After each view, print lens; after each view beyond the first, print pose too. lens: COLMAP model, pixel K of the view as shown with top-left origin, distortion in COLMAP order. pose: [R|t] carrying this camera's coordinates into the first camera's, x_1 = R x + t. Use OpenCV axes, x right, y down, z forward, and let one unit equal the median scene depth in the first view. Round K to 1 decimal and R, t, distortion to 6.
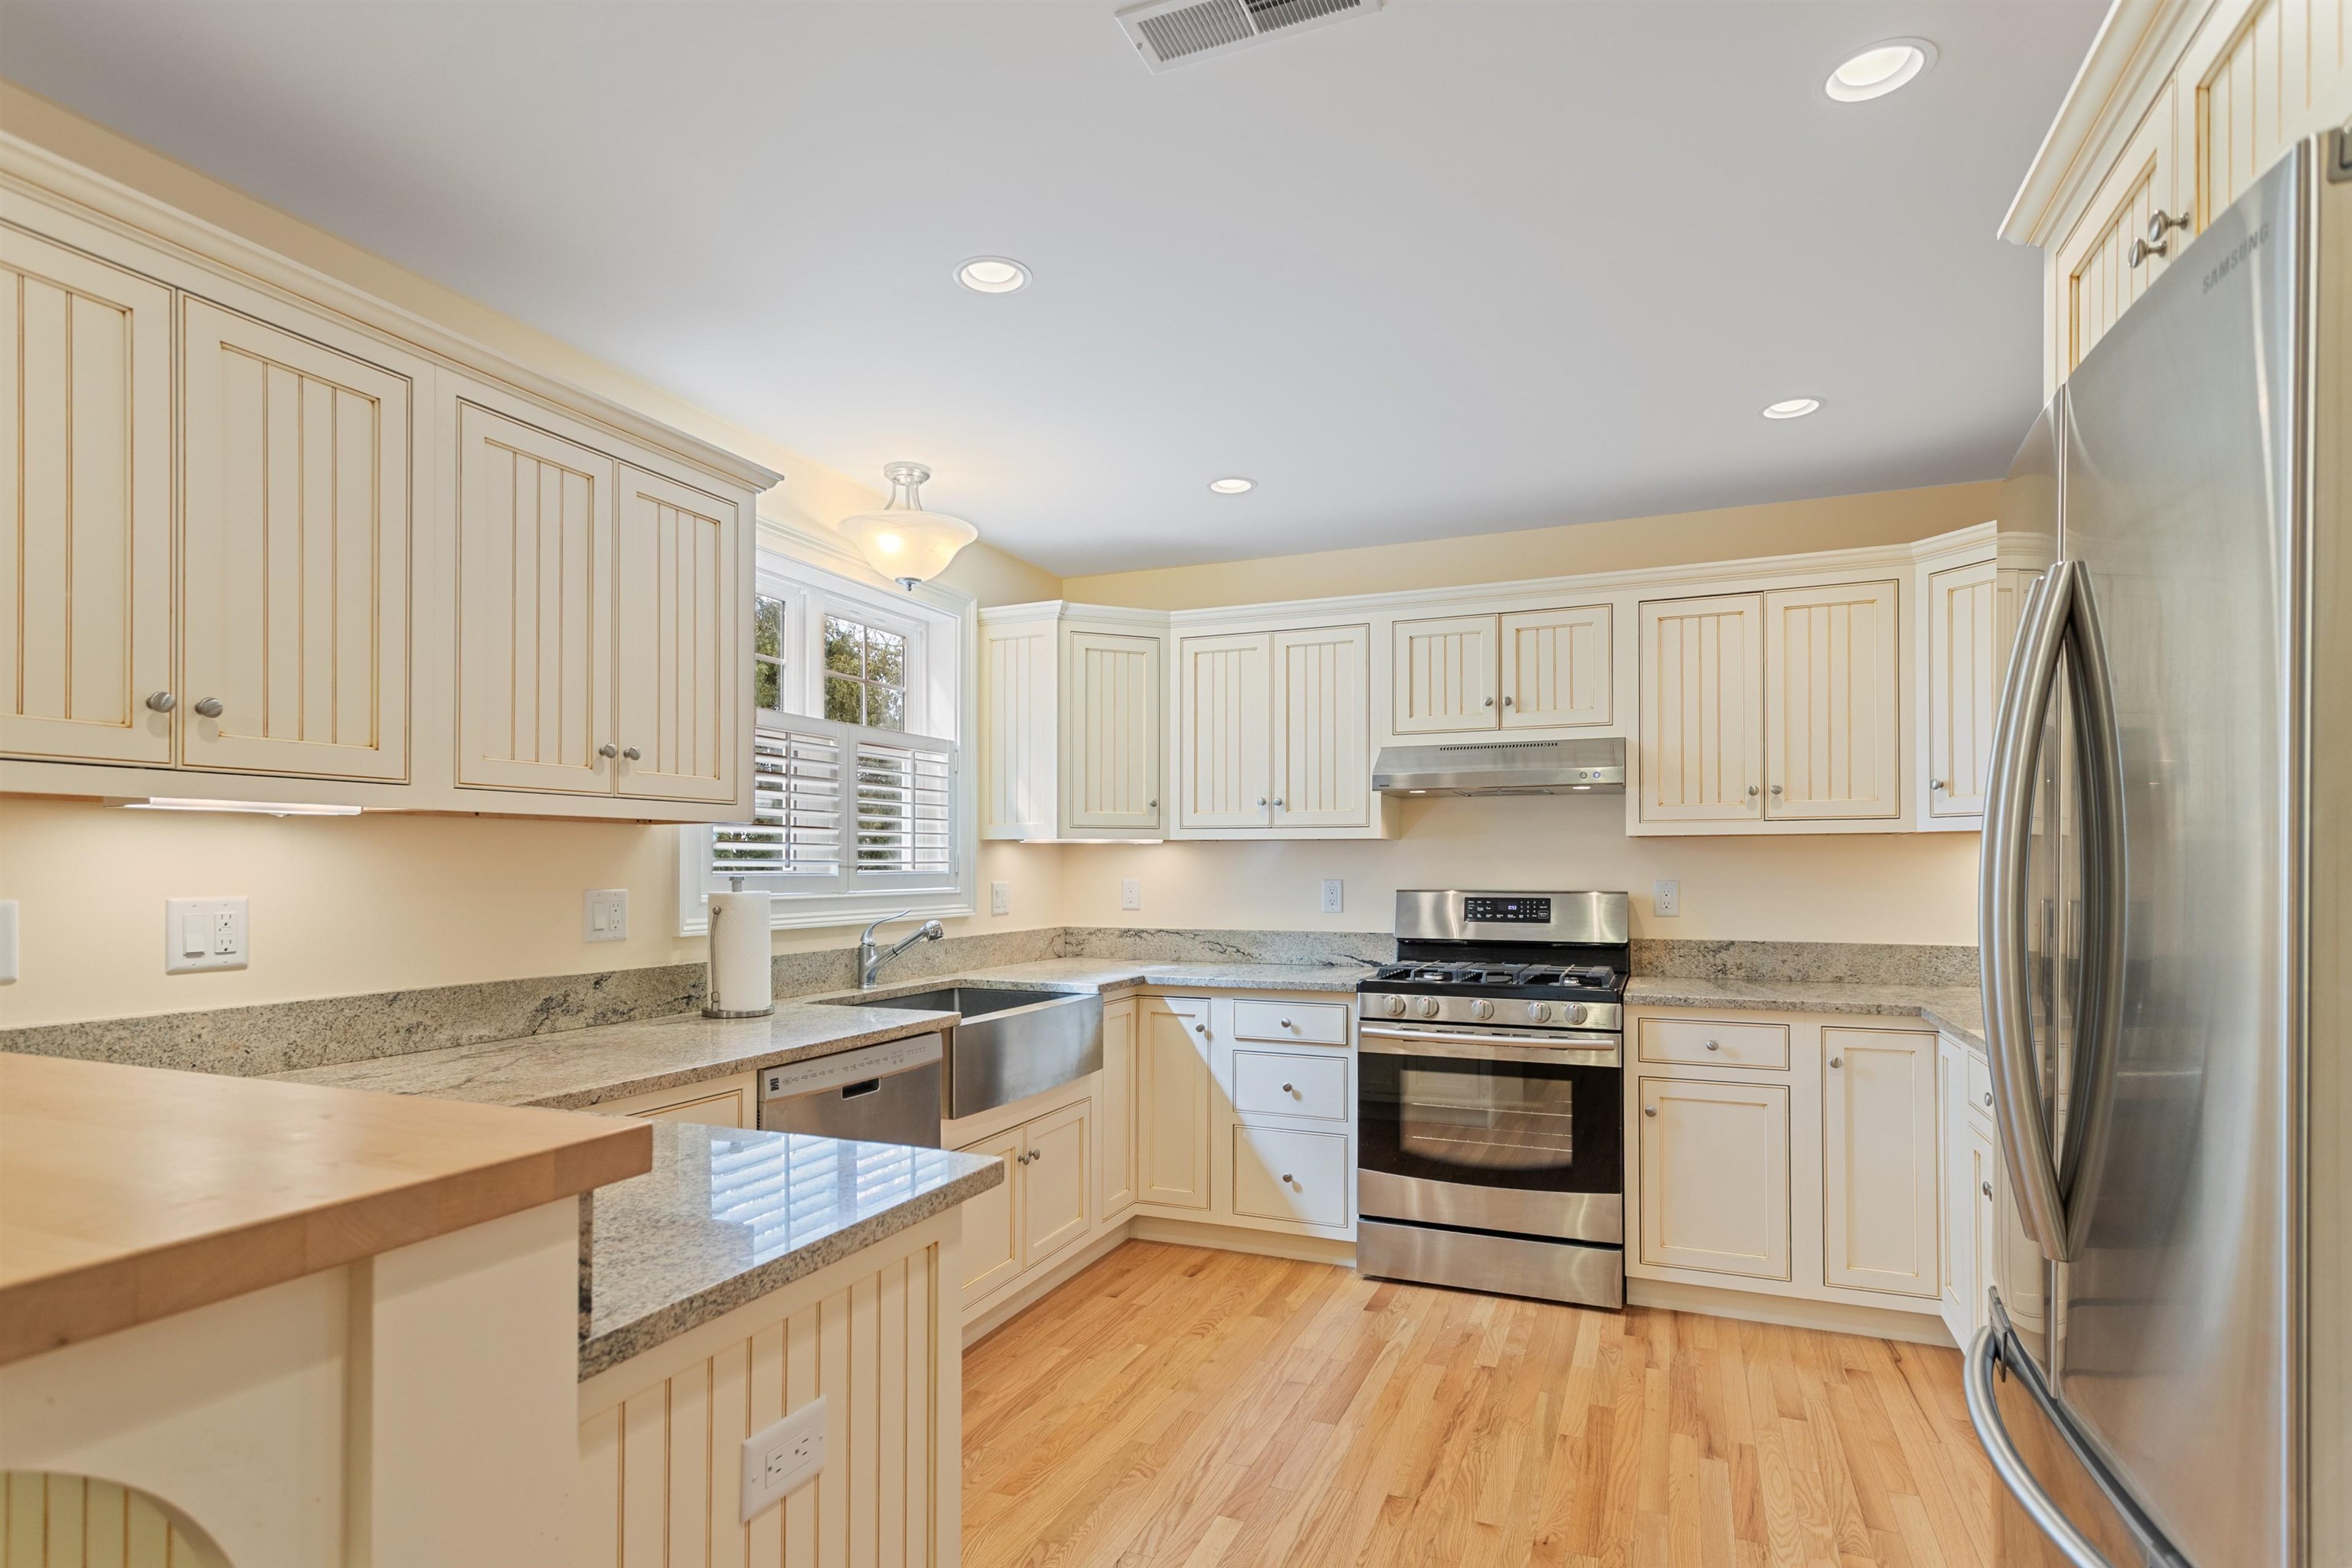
lens RADIAL K [[1201.2, 0, 1154.6], [0, 1201.2, 858.6], [0, 0, 1]] dist [0.003861, 0.001234]
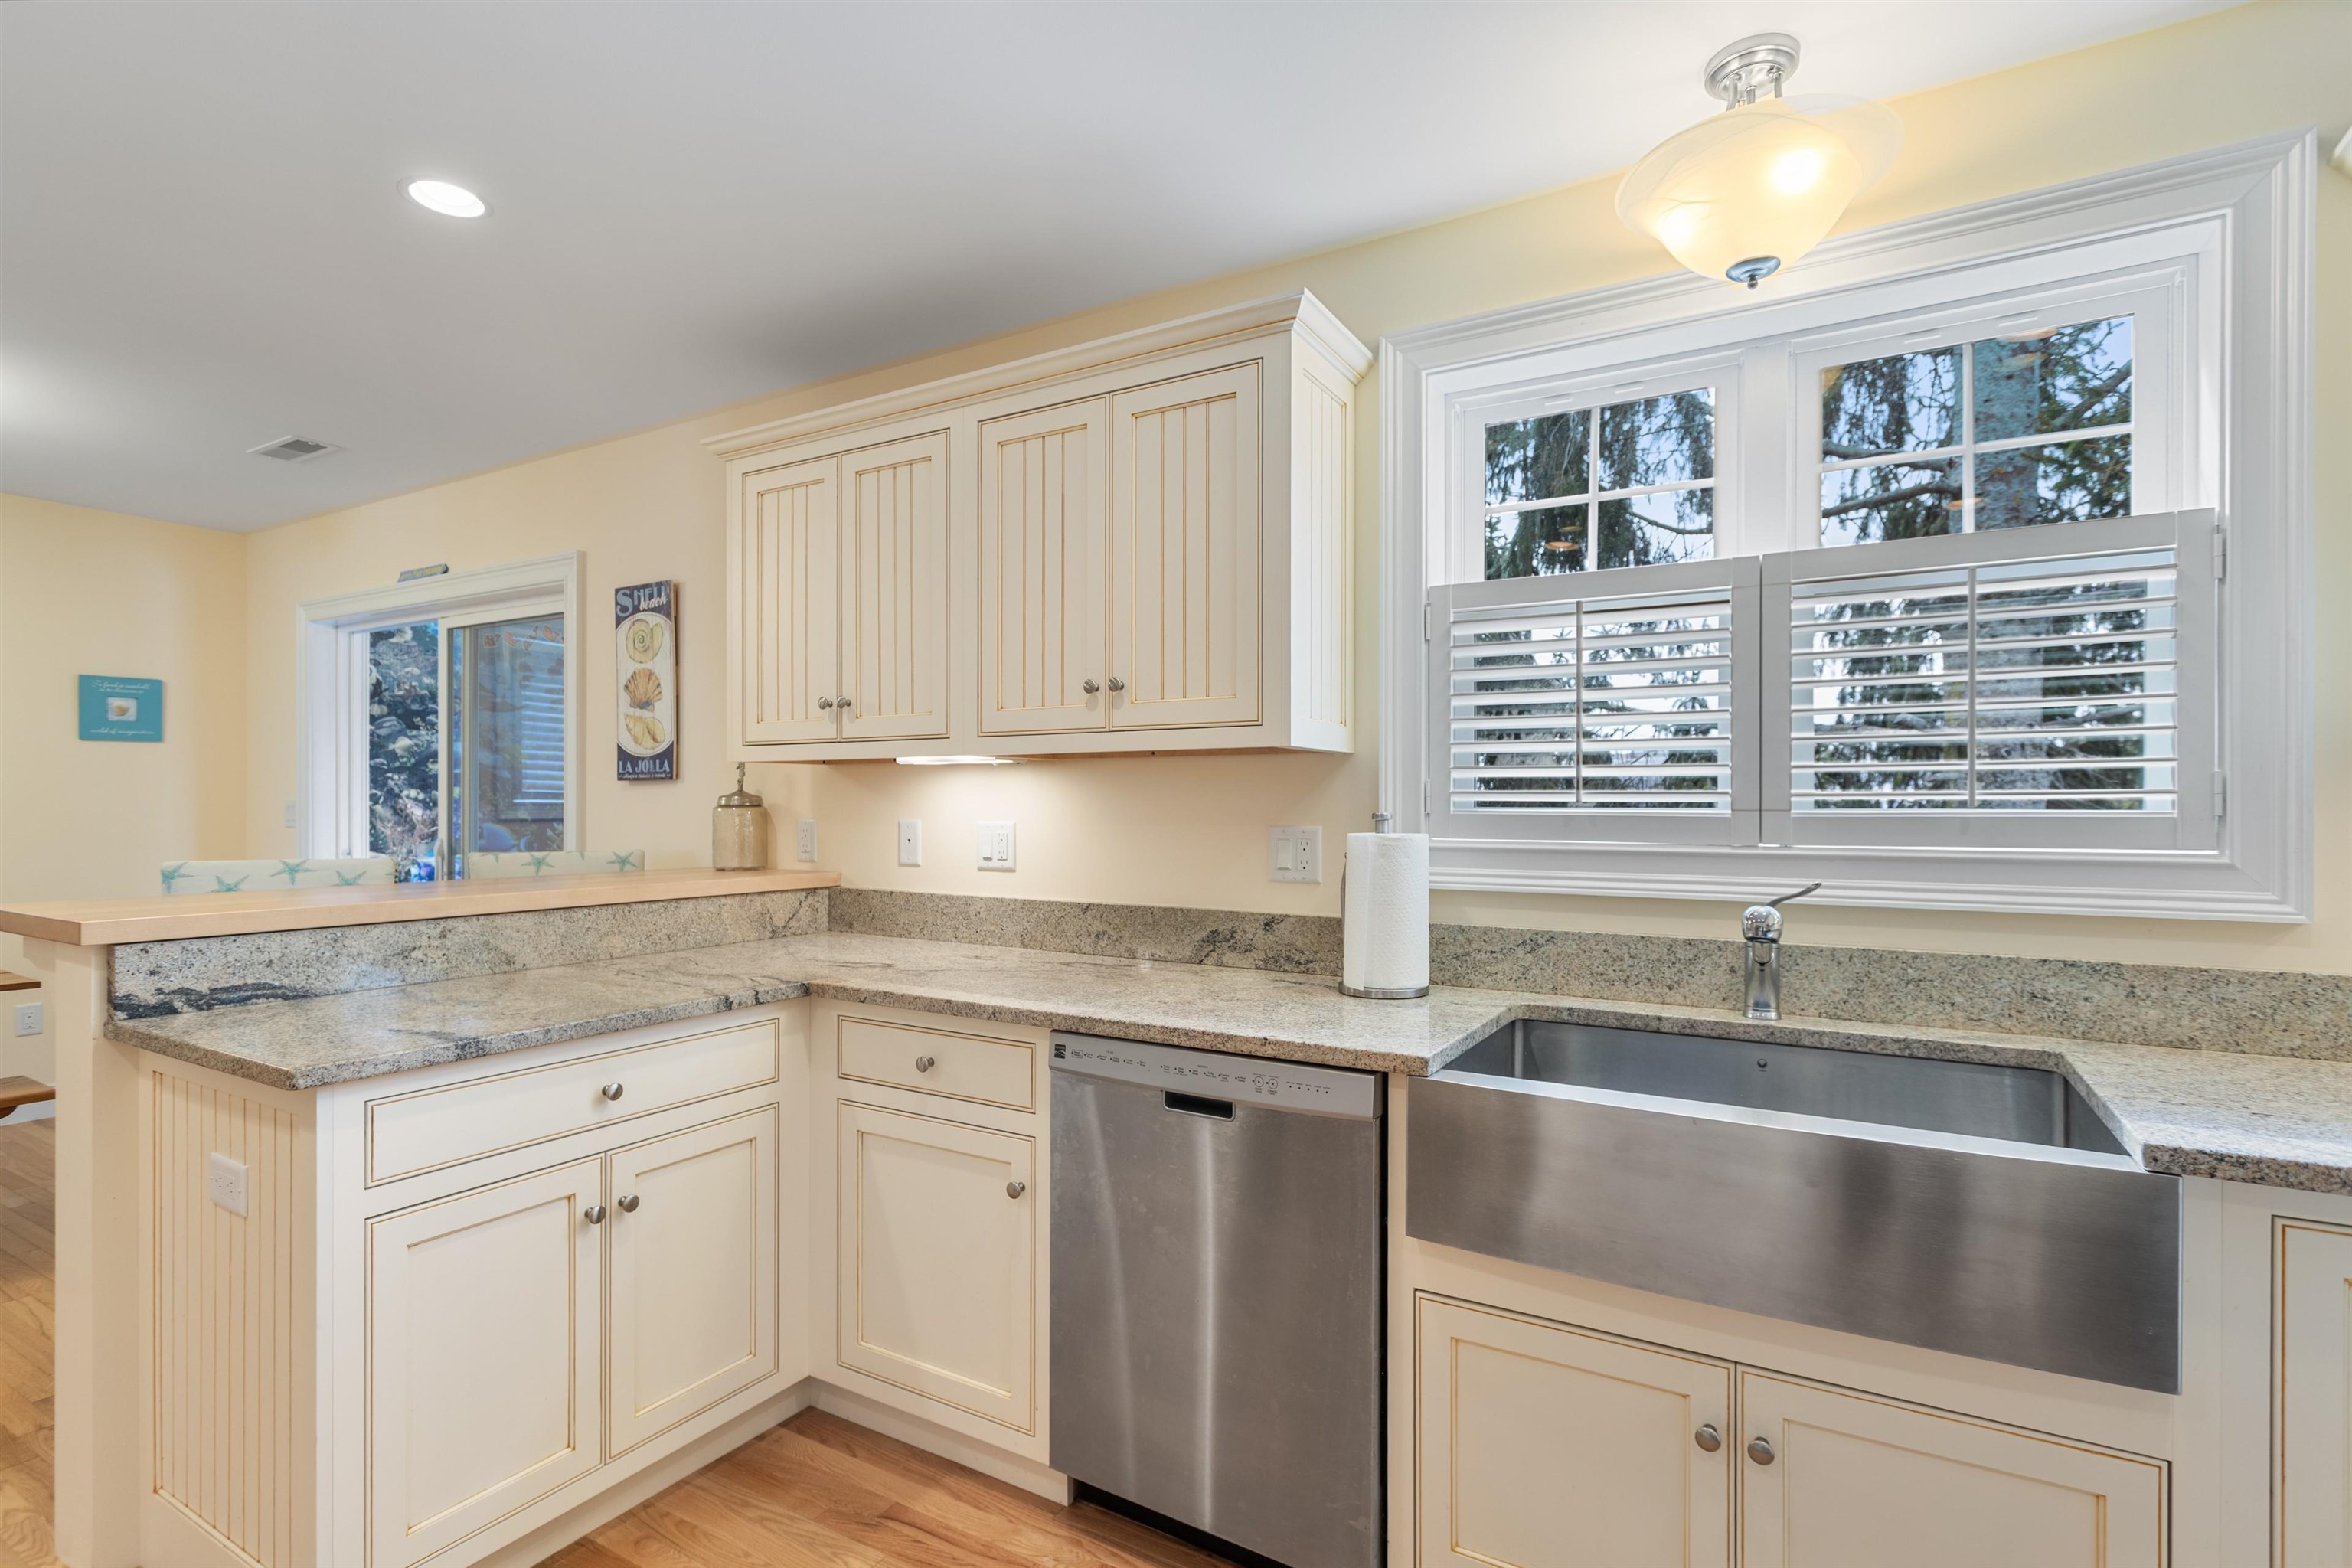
lens RADIAL K [[1122.1, 0, 1174.3], [0, 1122.1, 799.9], [0, 0, 1]] dist [-0.004219, 0.006700]
pose [[-0.127081, -0.004376, -0.991883, 0.316767], [0.003554, 0.999982, -0.004868, 0.007412], [0.991886, -0.004144, -0.127063, 0.788880]]
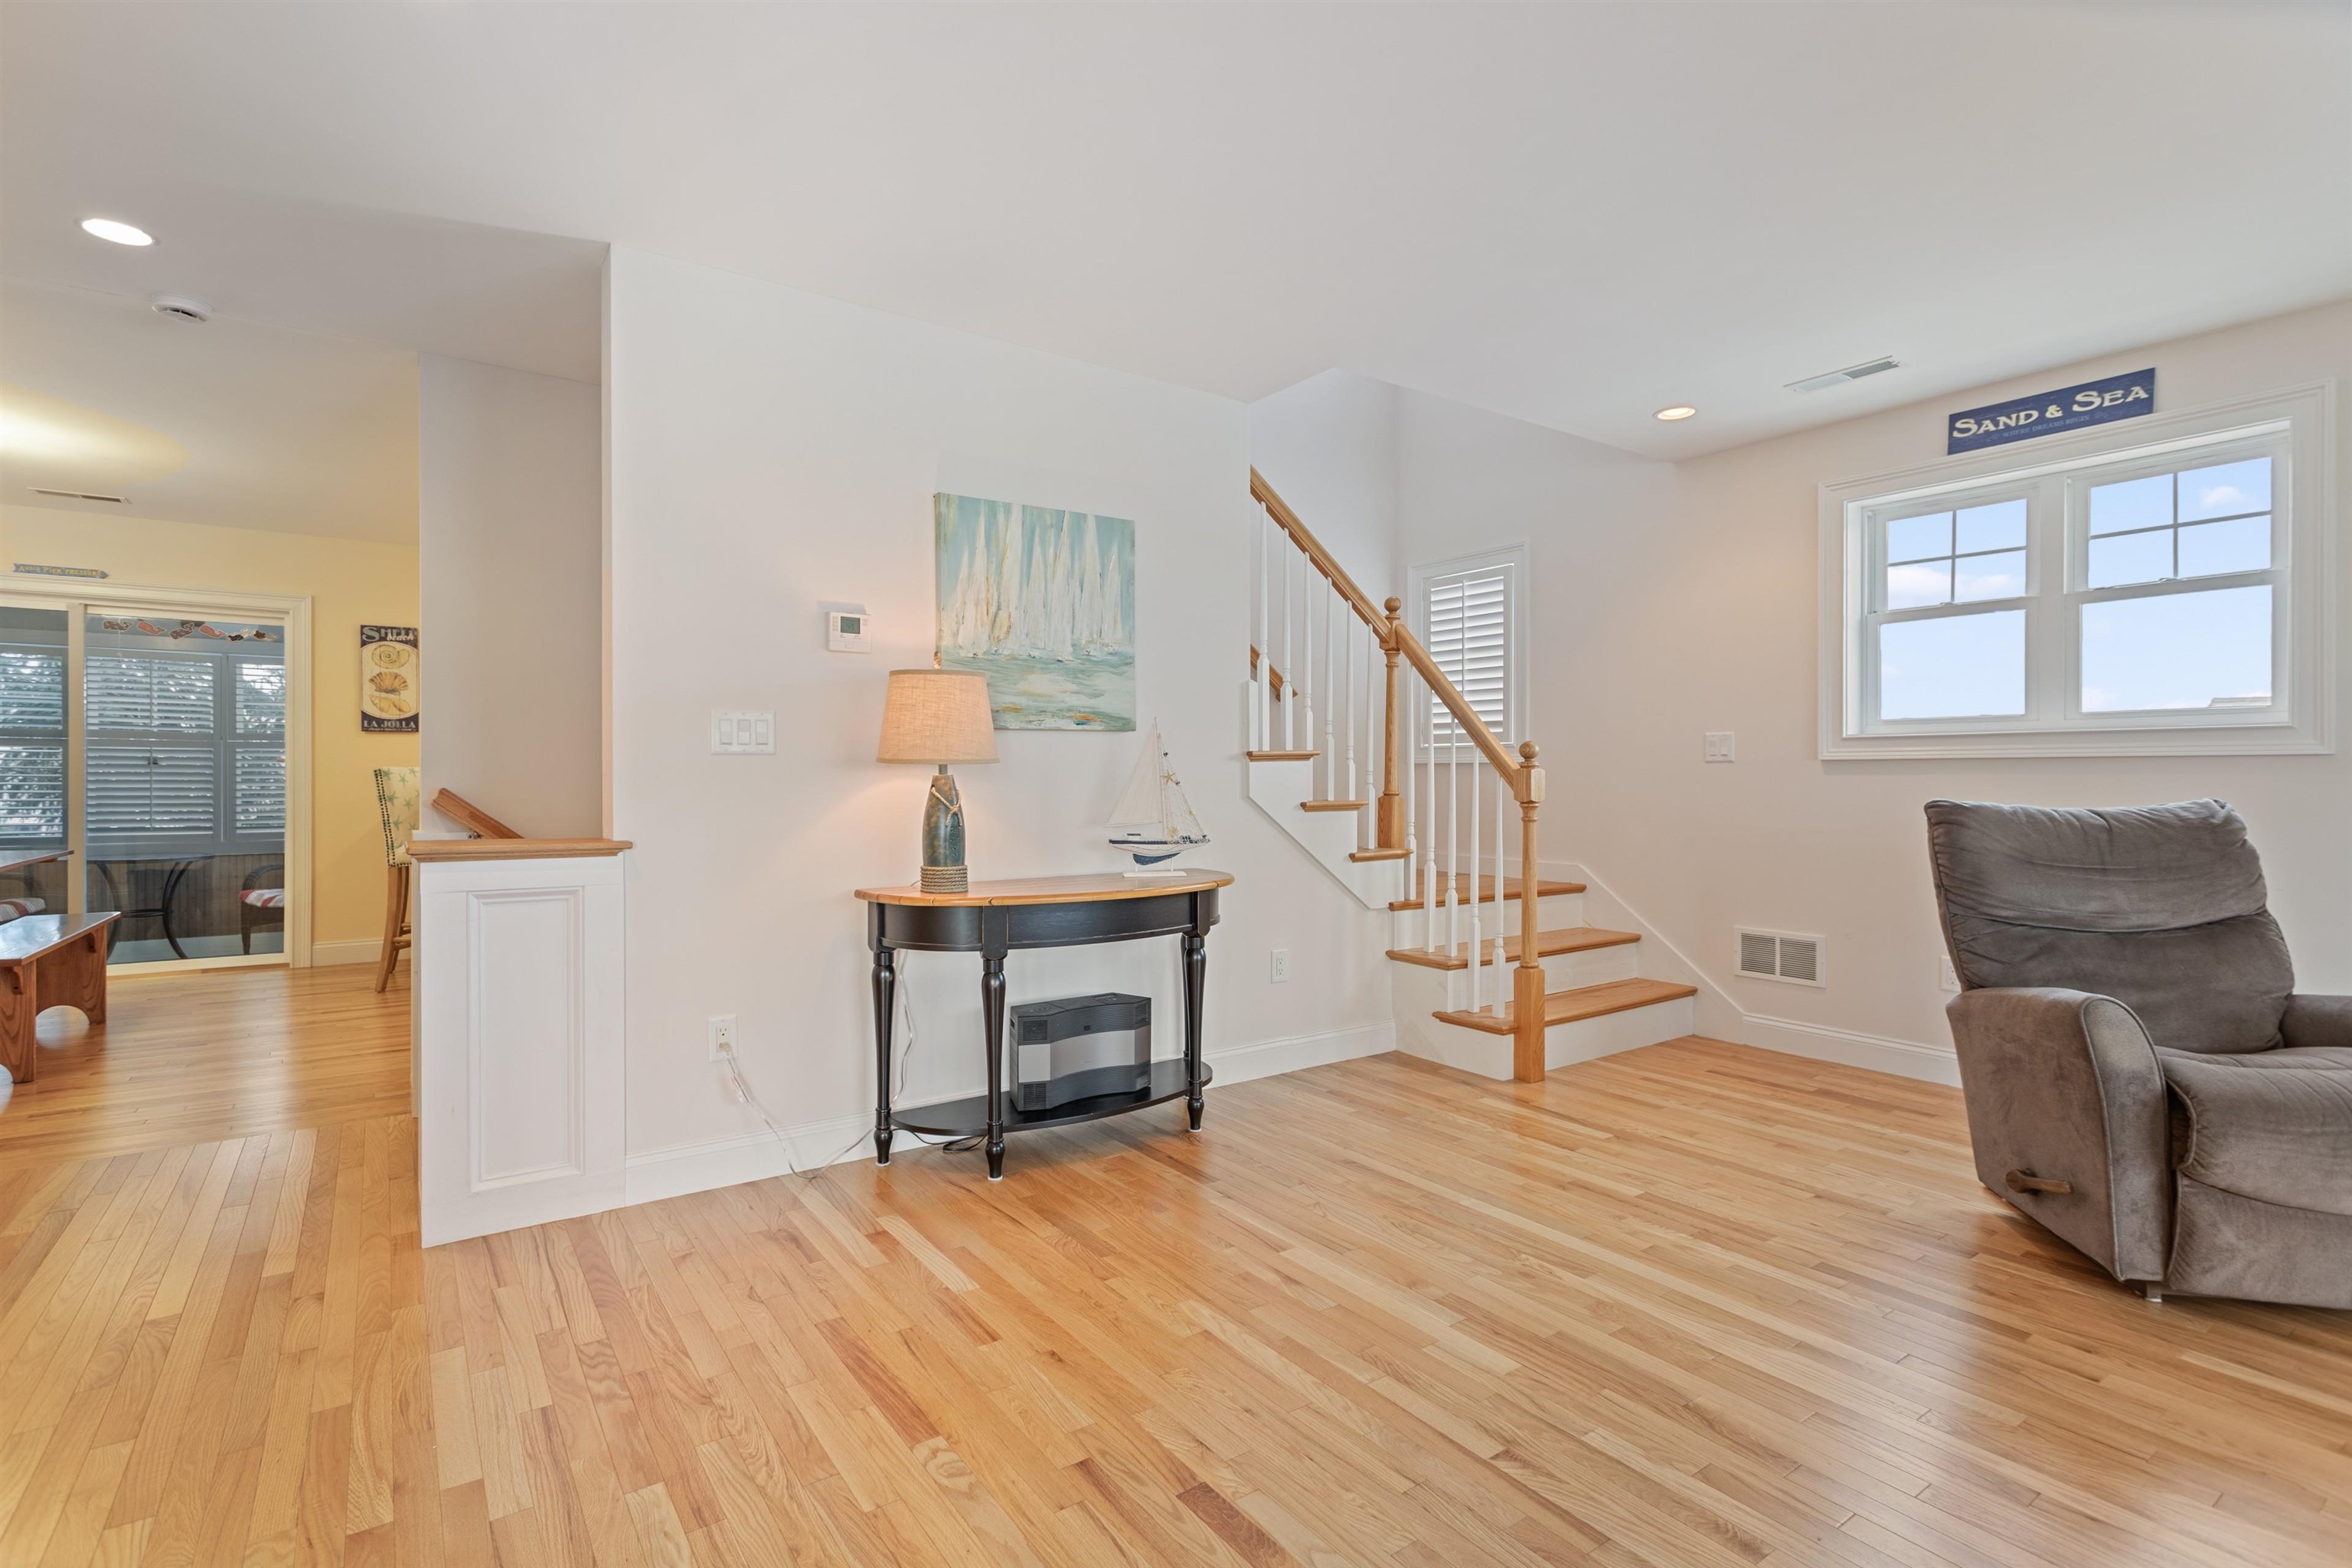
lens RADIAL K [[1122.1, 0, 1174.3], [0, 1122.1, 799.9], [0, 0, 1]] dist [-0.004219, 0.006700]
pose [[0.854864, 0.014350, -0.518654, 1.443765], [-0.002719, 0.999728, 0.023179, 0.048848], [0.518846, -0.018405, 0.854670, -0.692888]]
